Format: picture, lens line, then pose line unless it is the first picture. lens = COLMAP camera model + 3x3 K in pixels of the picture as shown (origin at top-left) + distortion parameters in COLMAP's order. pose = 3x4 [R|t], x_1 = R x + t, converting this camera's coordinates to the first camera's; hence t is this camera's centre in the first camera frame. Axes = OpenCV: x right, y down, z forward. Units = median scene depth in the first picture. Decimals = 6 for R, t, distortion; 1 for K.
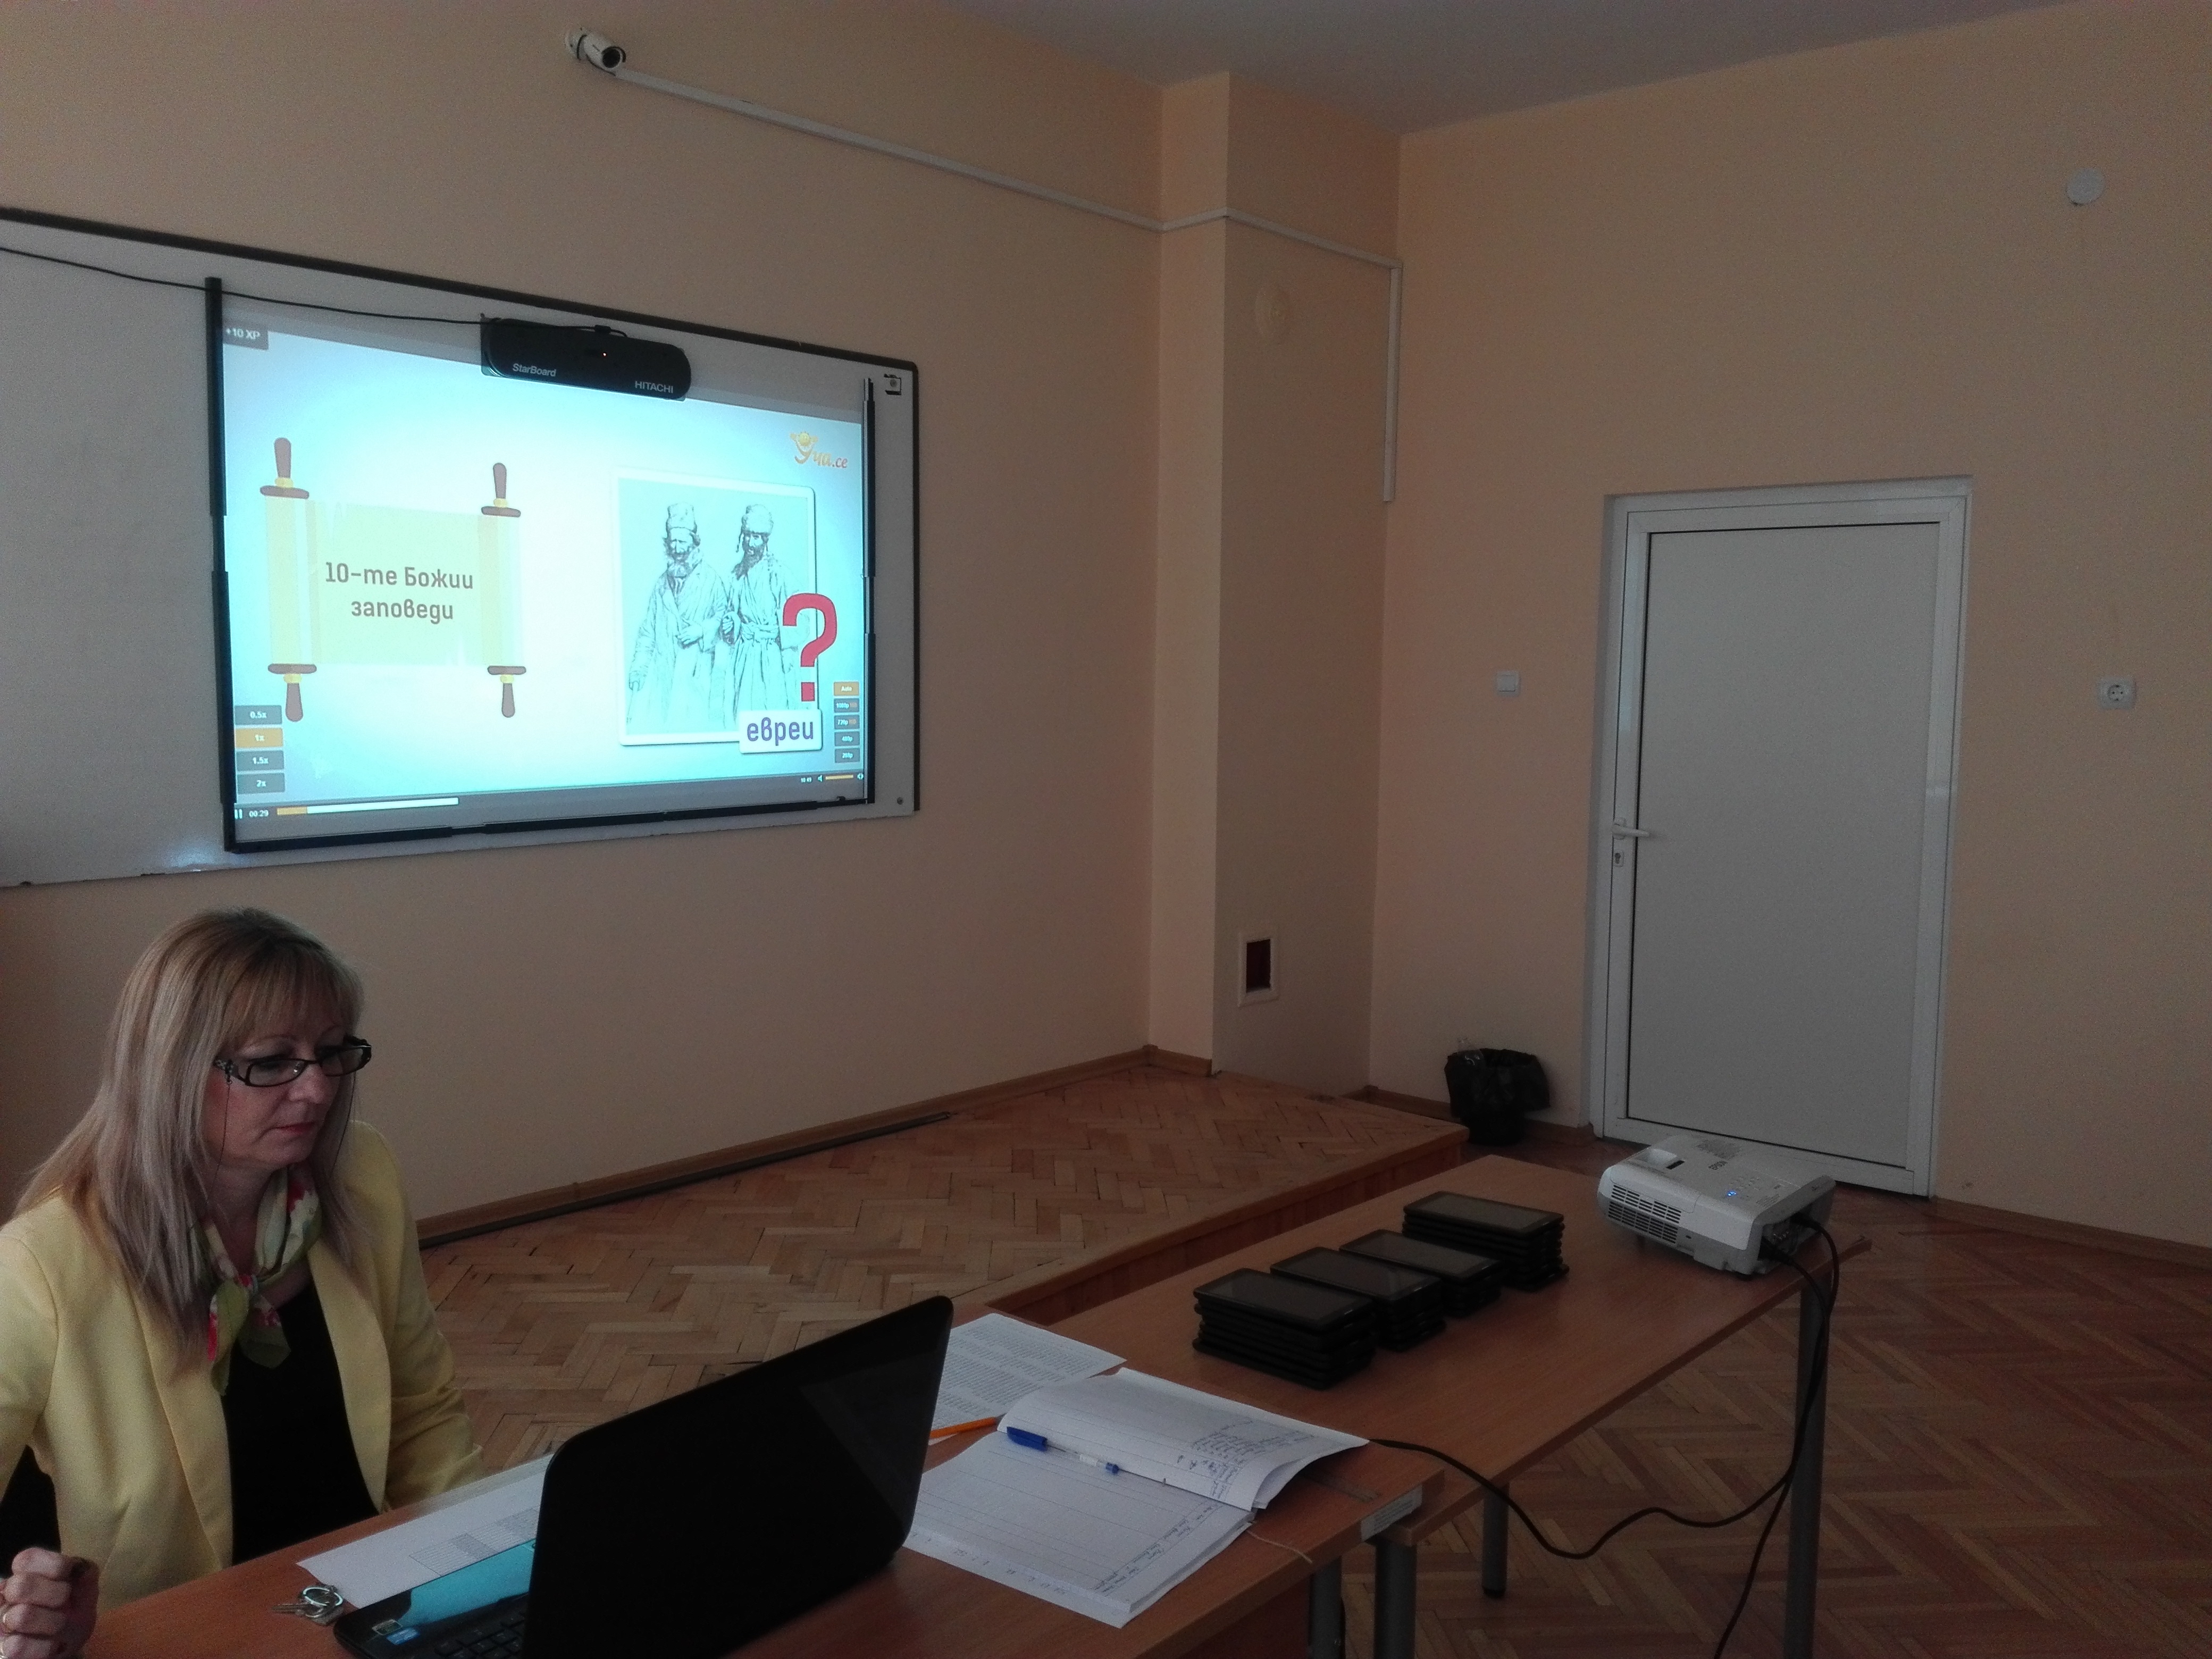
lens RADIAL K [[1793.4, 0, 1106.0], [0, 1793.4, 829.5], [0, 0, 1]] dist [0.205188, -0.383331]
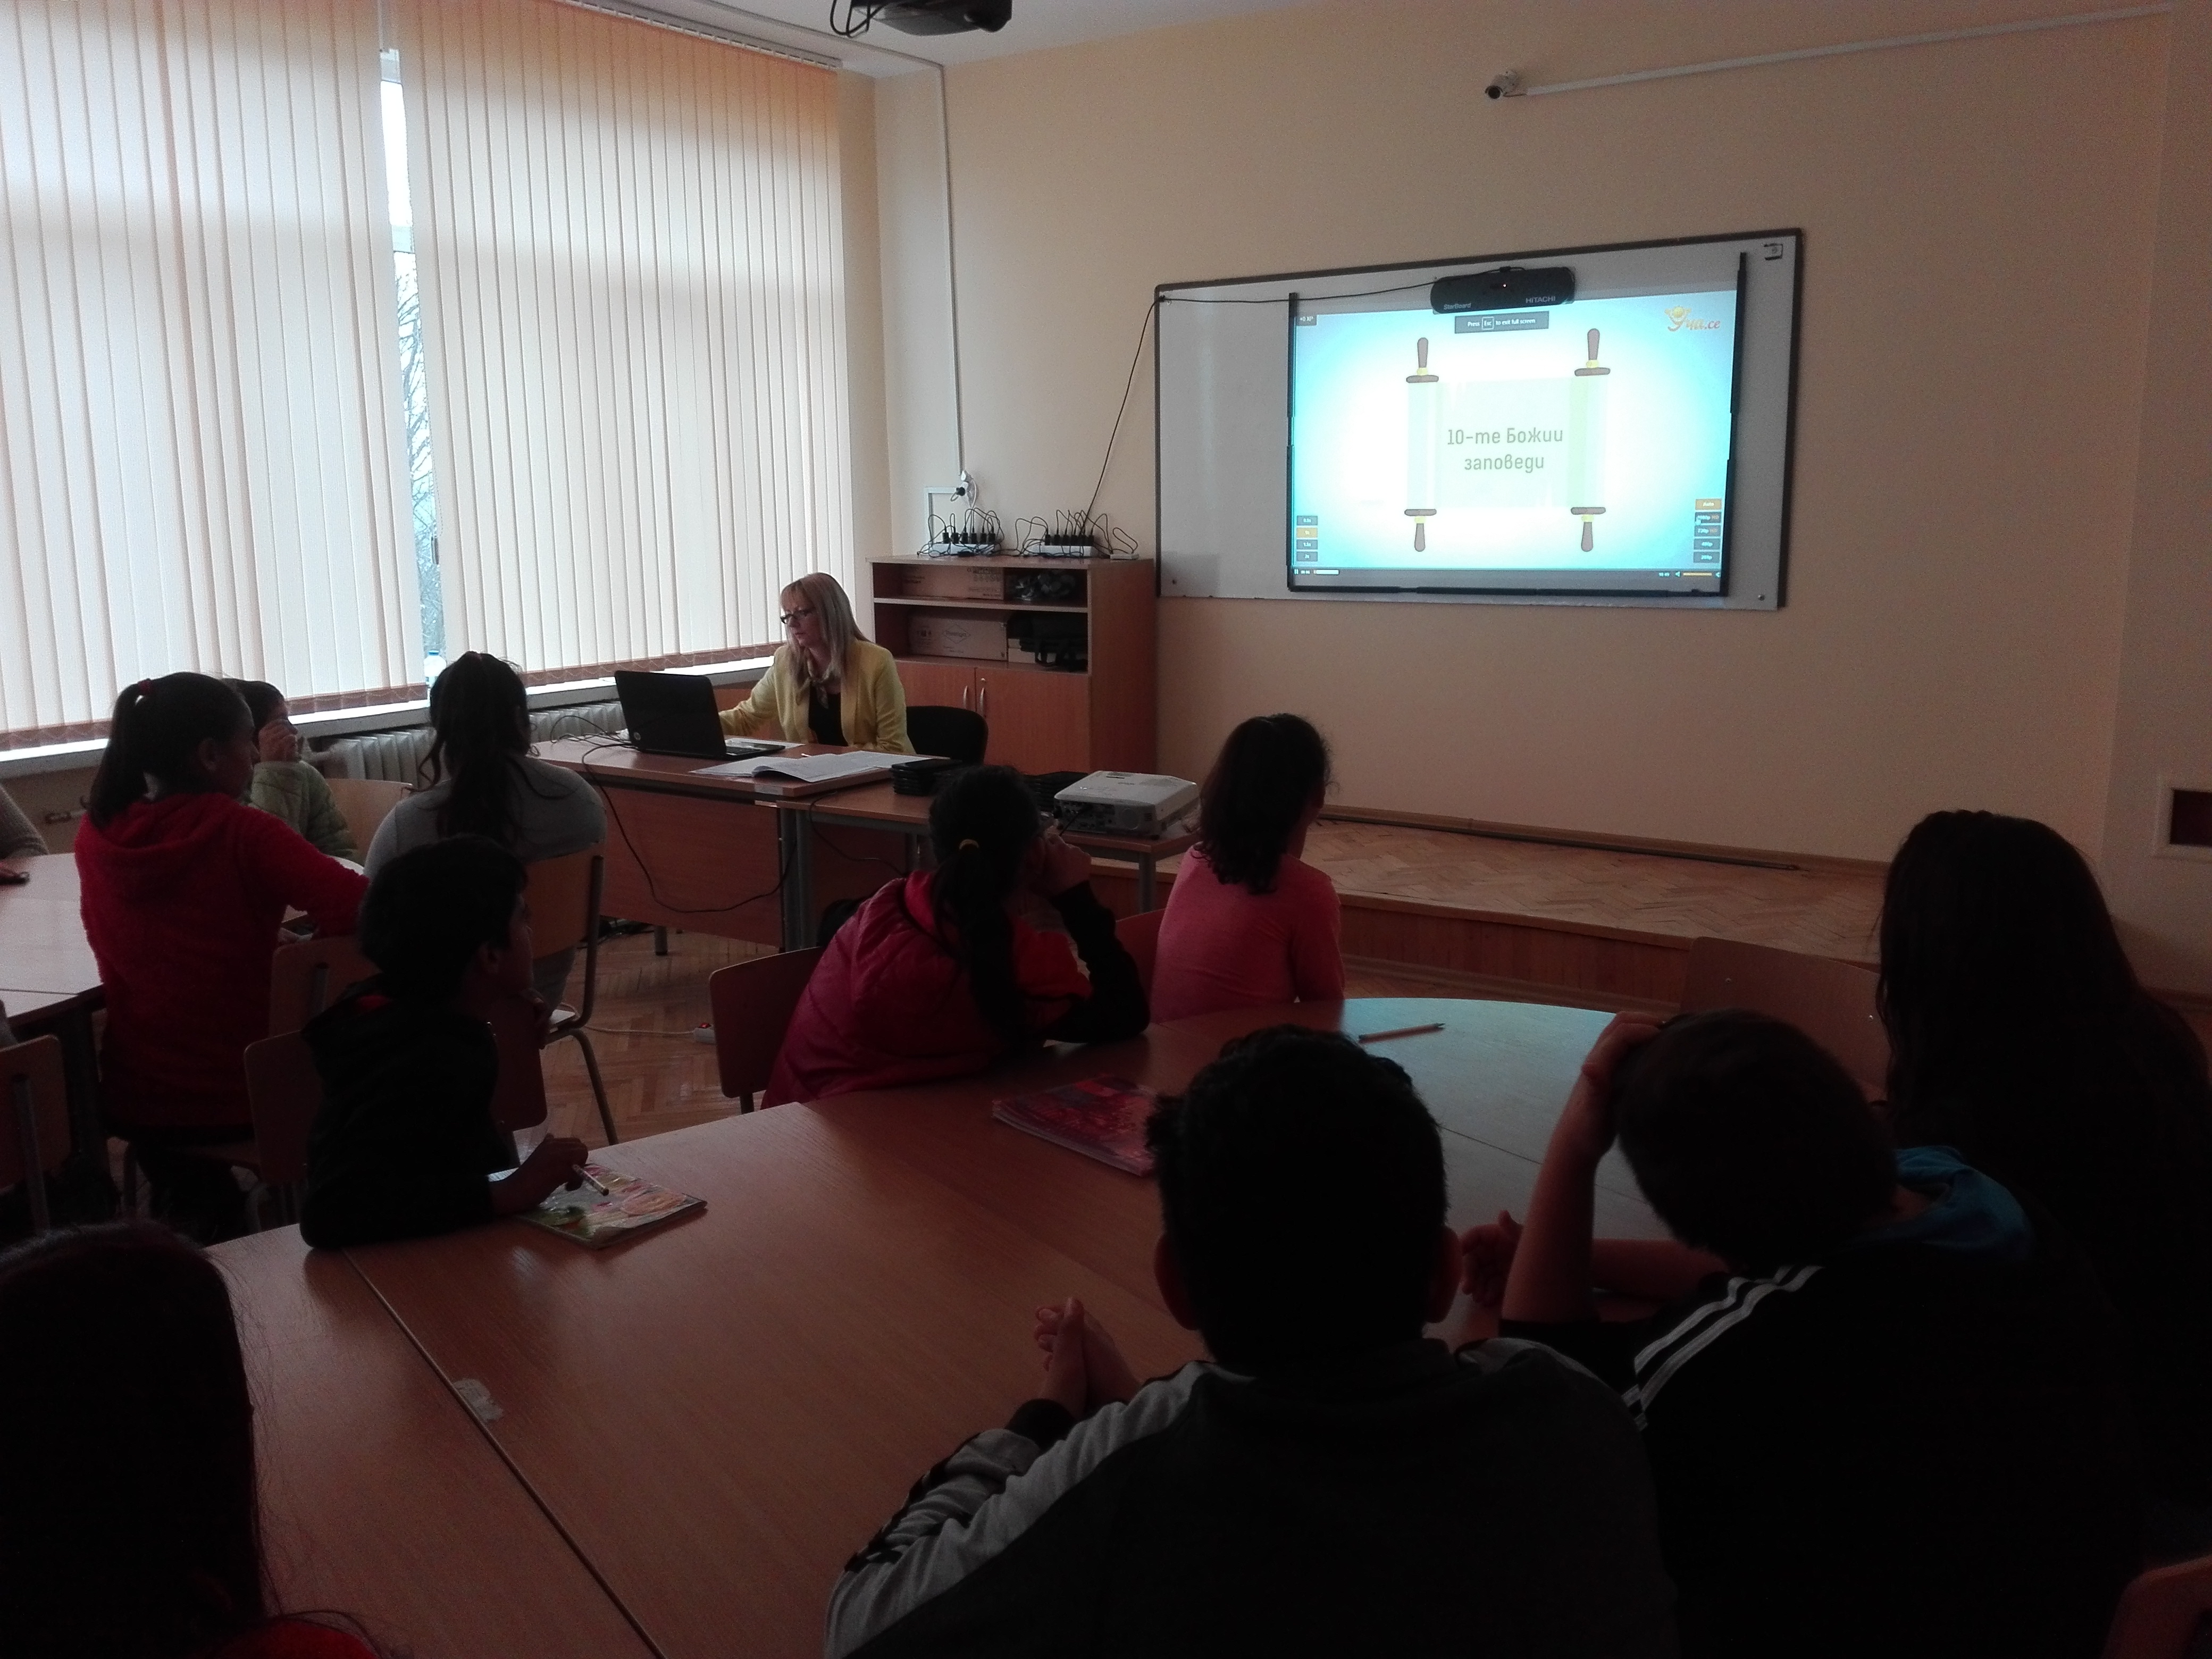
lens RADIAL K [[1793.4, 0, 1106.0], [0, 1793.4, 829.5], [0, 0, 1]] dist [0.205188, -0.383331]
pose [[0.152076, 0.171574, -0.973363, 1.136219], [-0.089145, 0.983185, 0.159378, -0.021134], [0.984340, 0.062533, 0.164814, 0.396929]]
